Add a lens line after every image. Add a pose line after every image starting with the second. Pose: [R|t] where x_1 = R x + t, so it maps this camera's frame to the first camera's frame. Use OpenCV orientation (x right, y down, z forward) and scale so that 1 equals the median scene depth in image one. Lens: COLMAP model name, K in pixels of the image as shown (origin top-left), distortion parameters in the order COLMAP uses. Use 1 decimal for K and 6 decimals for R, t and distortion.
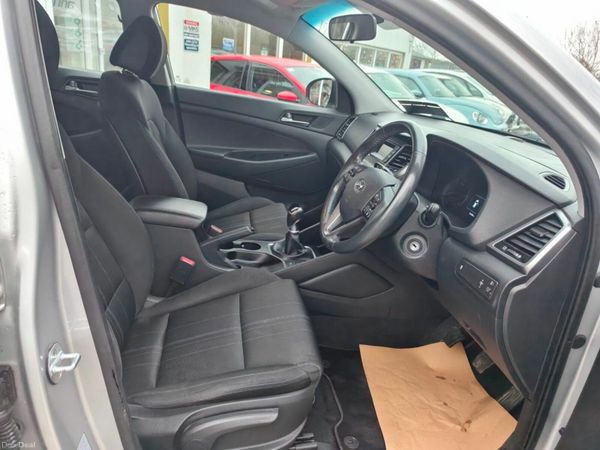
lens RADIAL K [[418.8, 0, 303.3], [0, 418.8, 224.7], [0, 0, 1]] dist [0.008482, -0.007439]
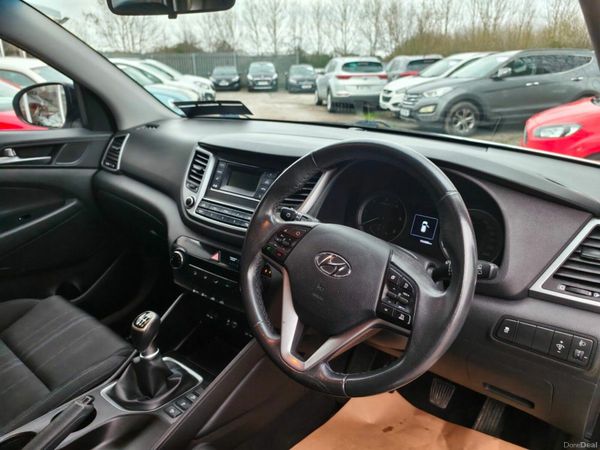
lens RADIAL K [[418.8, 0, 303.3], [0, 418.8, 224.7], [0, 0, 1]] dist [0.008482, -0.007439]
pose [[0.740756, -0.310028, 0.595956, -0.115616], [0.293622, 0.947332, 0.127856, -0.121951], [-0.604208, 0.080276, 0.792773, 0.299554]]
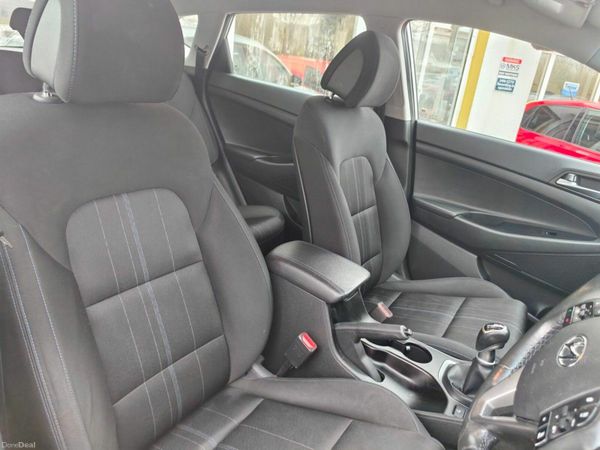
lens RADIAL K [[418.8, 0, 303.3], [0, 418.8, 224.7], [0, 0, 1]] dist [0.008482, -0.007439]
pose [[0.736115, 0.224943, -0.638385, 0.094683], [-0.286450, 0.958067, 0.007284, -0.075241], [0.613254, 0.177504, 0.769683, 0.253141]]
